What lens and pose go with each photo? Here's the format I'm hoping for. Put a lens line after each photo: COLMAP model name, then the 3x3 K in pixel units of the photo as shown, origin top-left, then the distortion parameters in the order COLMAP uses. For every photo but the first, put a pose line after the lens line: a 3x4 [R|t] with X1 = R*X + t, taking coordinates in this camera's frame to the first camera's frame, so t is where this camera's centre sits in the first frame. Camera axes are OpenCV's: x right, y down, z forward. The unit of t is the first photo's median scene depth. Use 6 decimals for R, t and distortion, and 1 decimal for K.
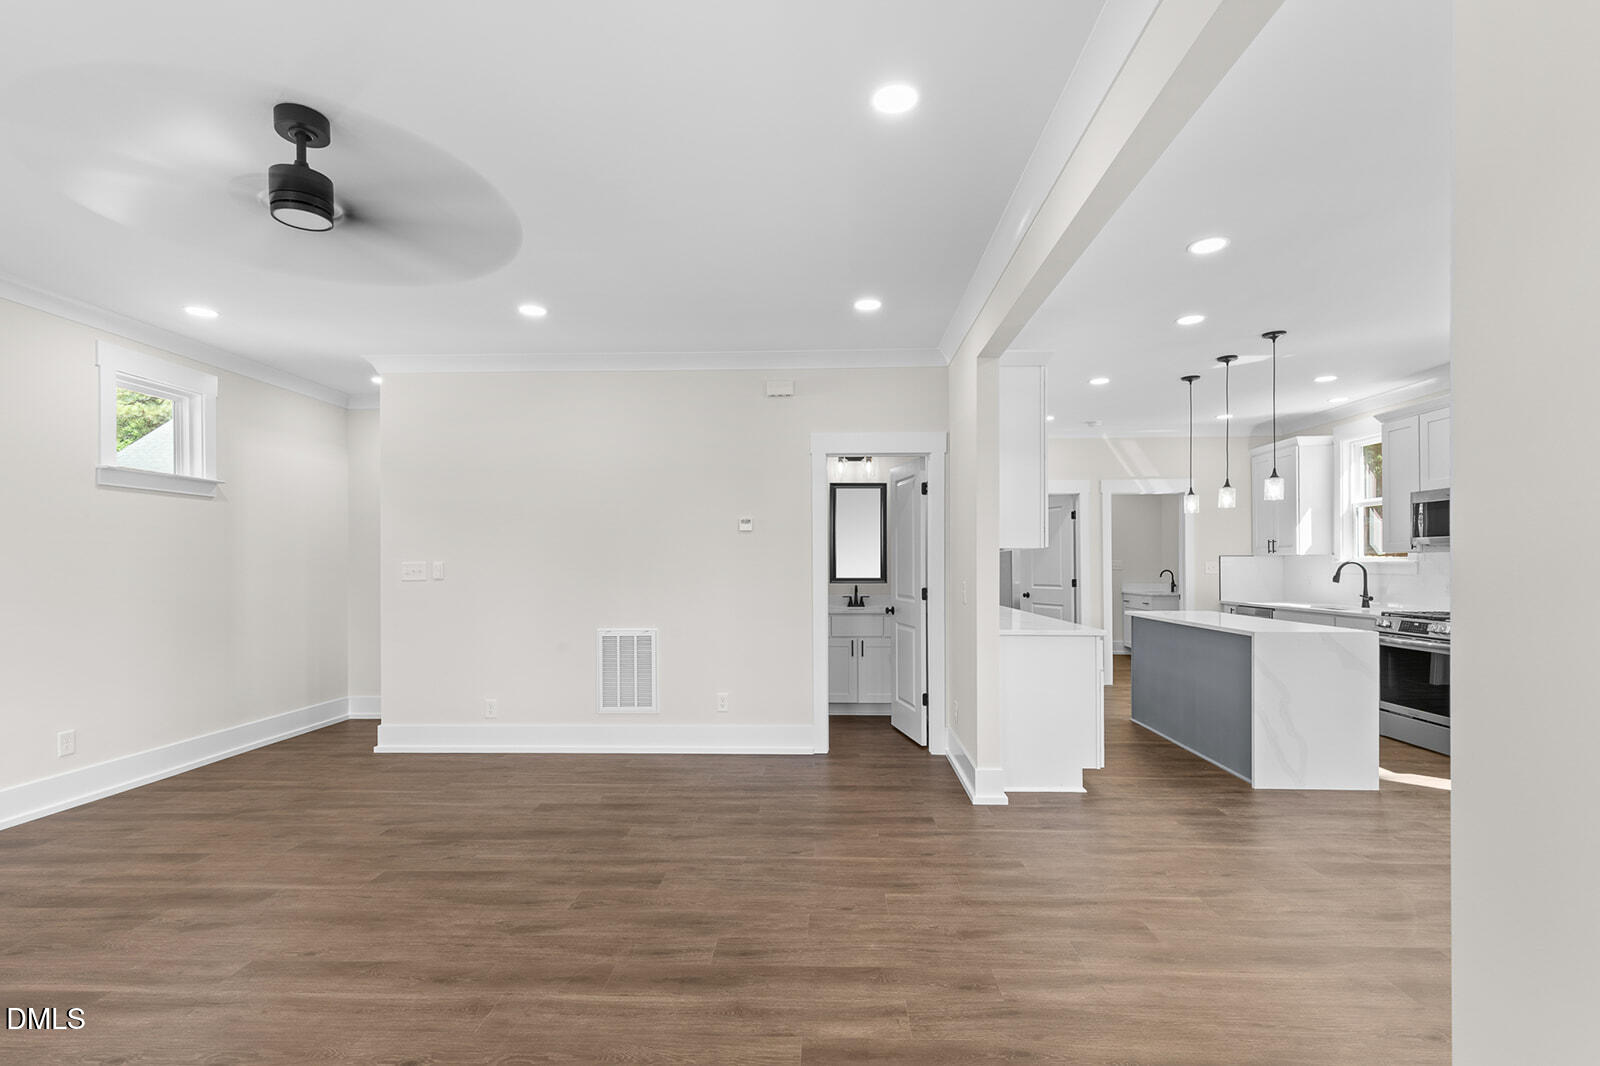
lens RADIAL K [[738.3, 0, 803.4], [0, 738.3, 562.6], [0, 0, 1]] dist [-0.000781, -0.000180]
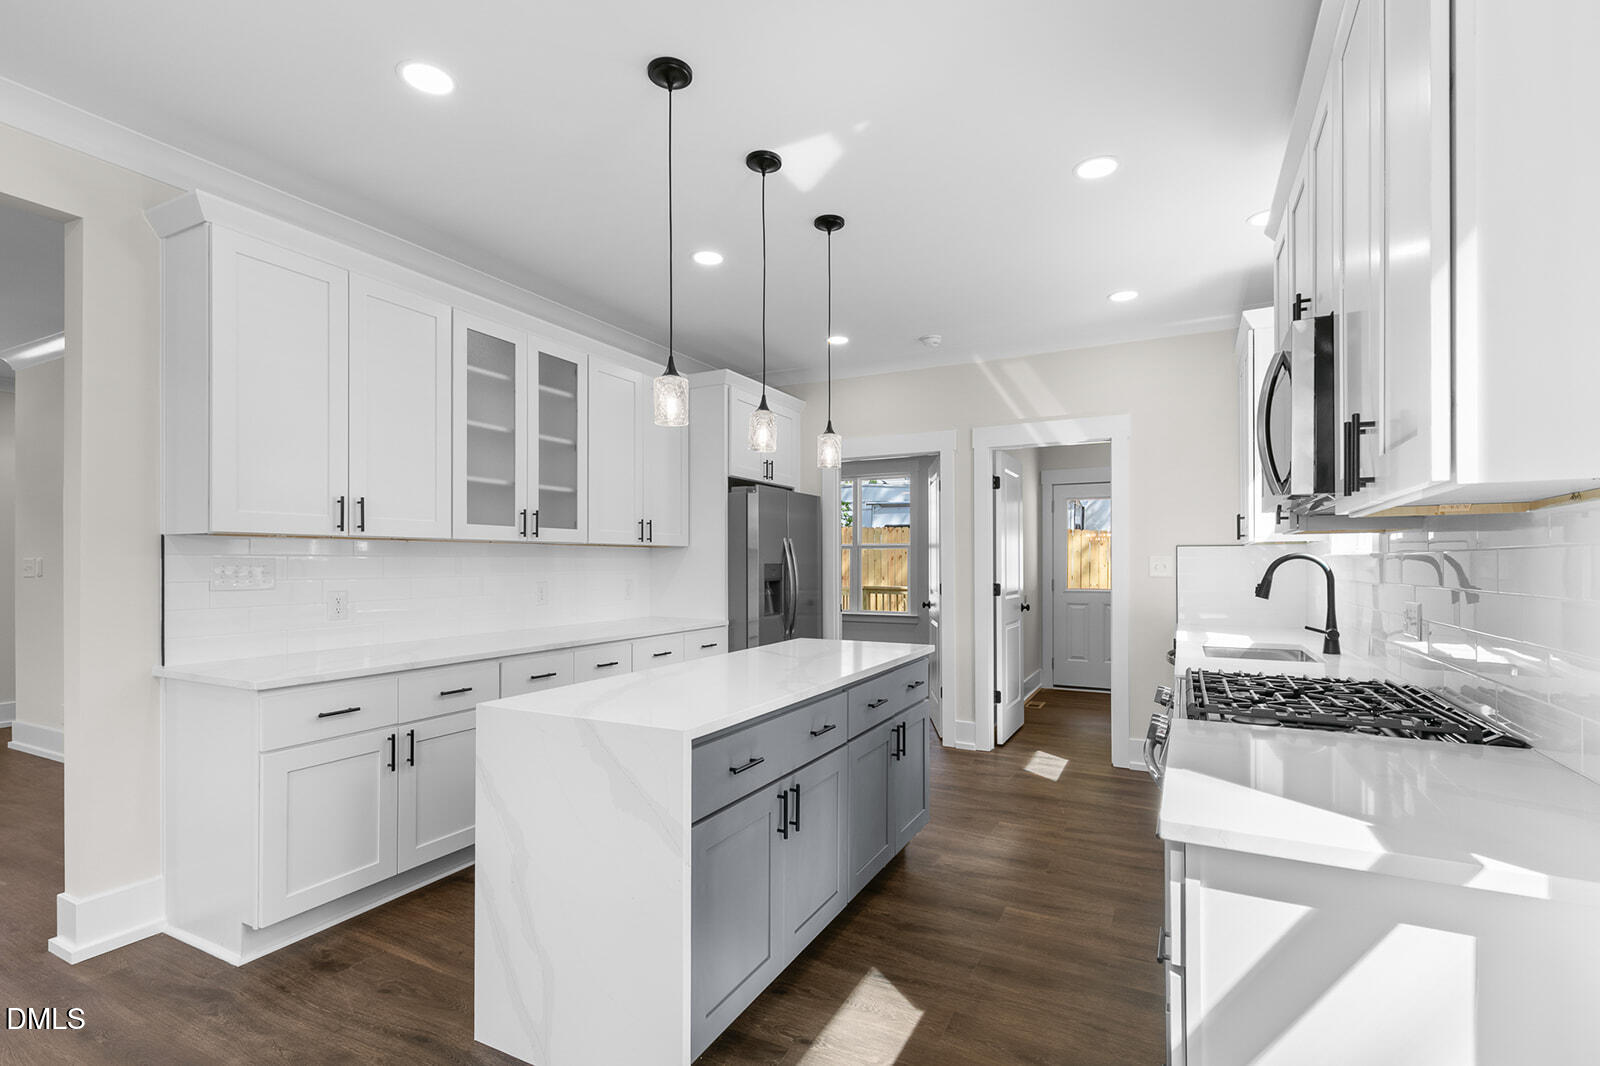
lens RADIAL K [[738.3, 0, 803.4], [0, 738.3, 562.6], [0, 0, 1]] dist [-0.000781, -0.000180]
pose [[0.908856, 0.002101, -0.417105, 0.591073], [-0.001384, 0.999997, 0.002020, 0.002900], [0.417108, -0.001258, 0.908856, 0.398672]]
